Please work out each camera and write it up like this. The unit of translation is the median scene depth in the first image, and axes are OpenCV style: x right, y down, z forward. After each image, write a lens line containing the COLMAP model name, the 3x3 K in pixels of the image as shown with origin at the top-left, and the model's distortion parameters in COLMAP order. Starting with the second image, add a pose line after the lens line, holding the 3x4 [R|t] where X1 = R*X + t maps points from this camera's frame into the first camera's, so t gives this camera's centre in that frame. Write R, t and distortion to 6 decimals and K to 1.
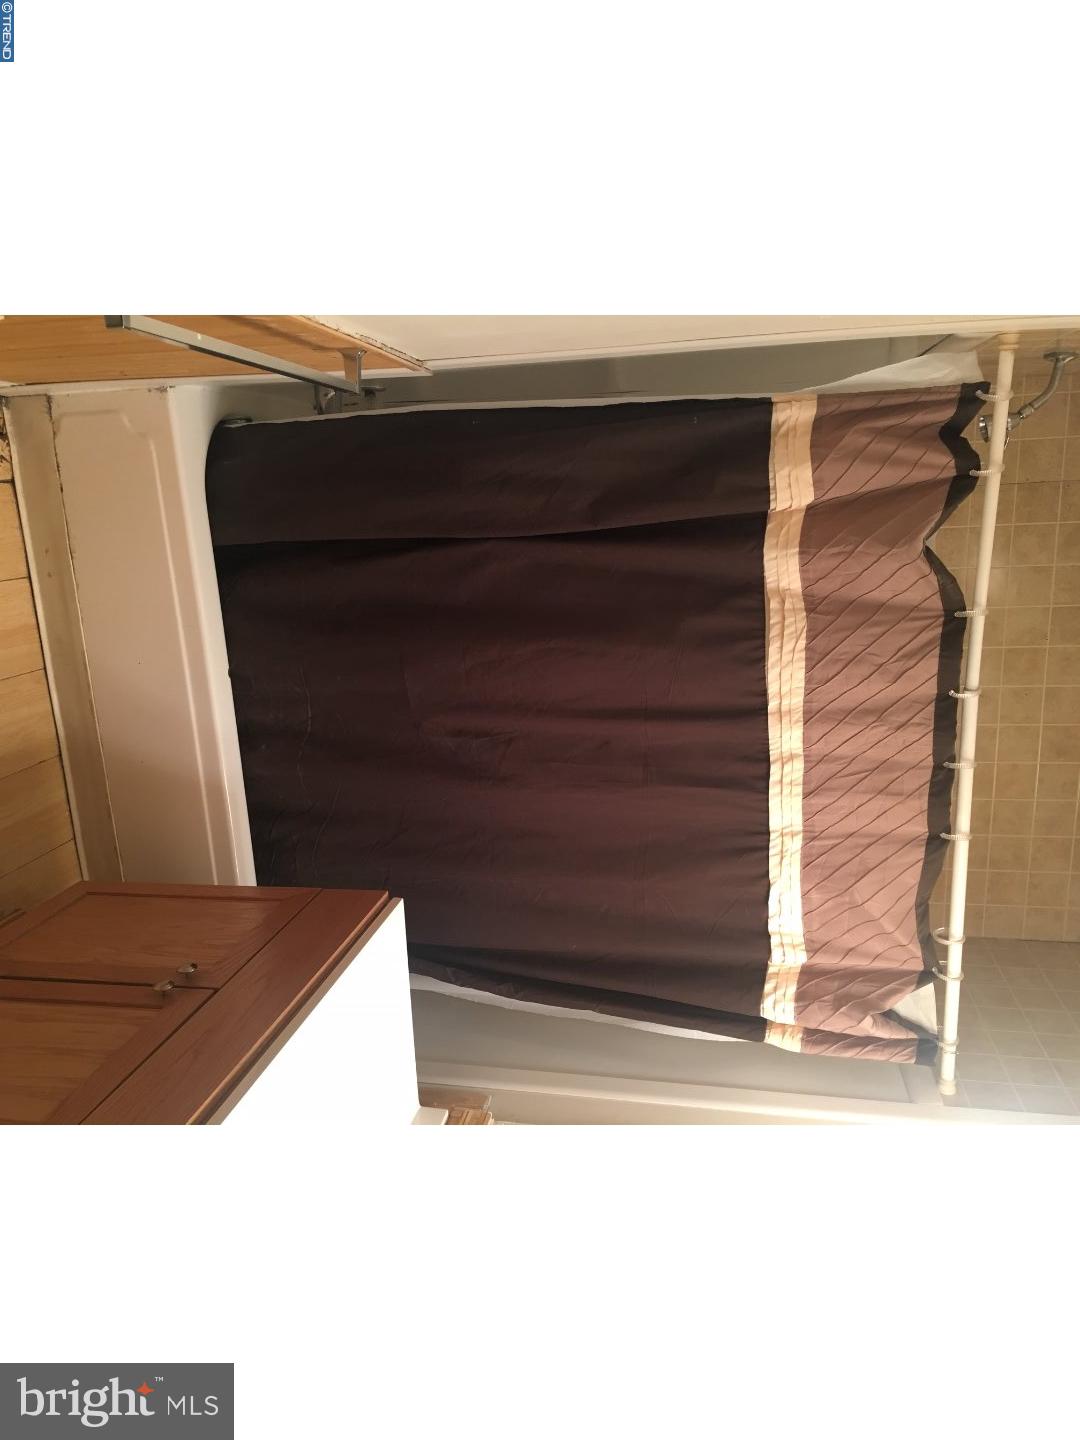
lens RADIAL K [[909.6, 0, 540.0], [0, 909.6, 720.0], [0, 0, 1]] dist [0.070010, -0.110592]
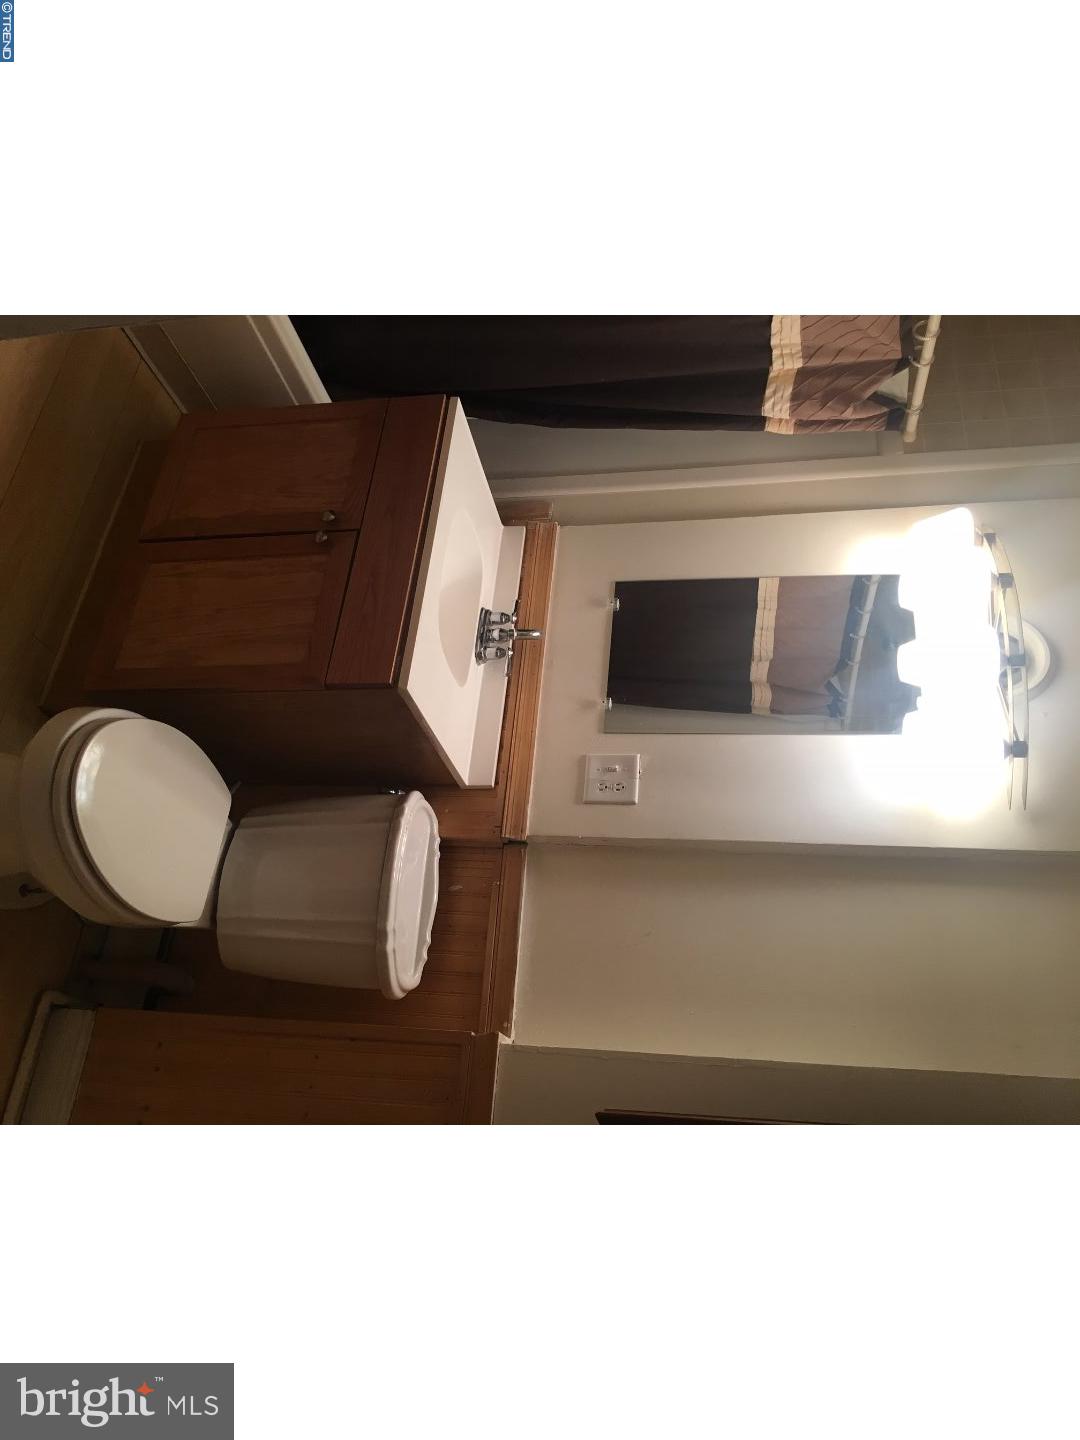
lens RADIAL K [[909.6, 0, 540.0], [0, 909.6, 720.0], [0, 0, 1]] dist [0.070010, -0.110592]
pose [[0.984998, -0.155981, -0.073811, -0.023665], [0.159465, 0.659303, 0.734772, -0.357717], [-0.065947, -0.735519, 0.674286, -0.103338]]
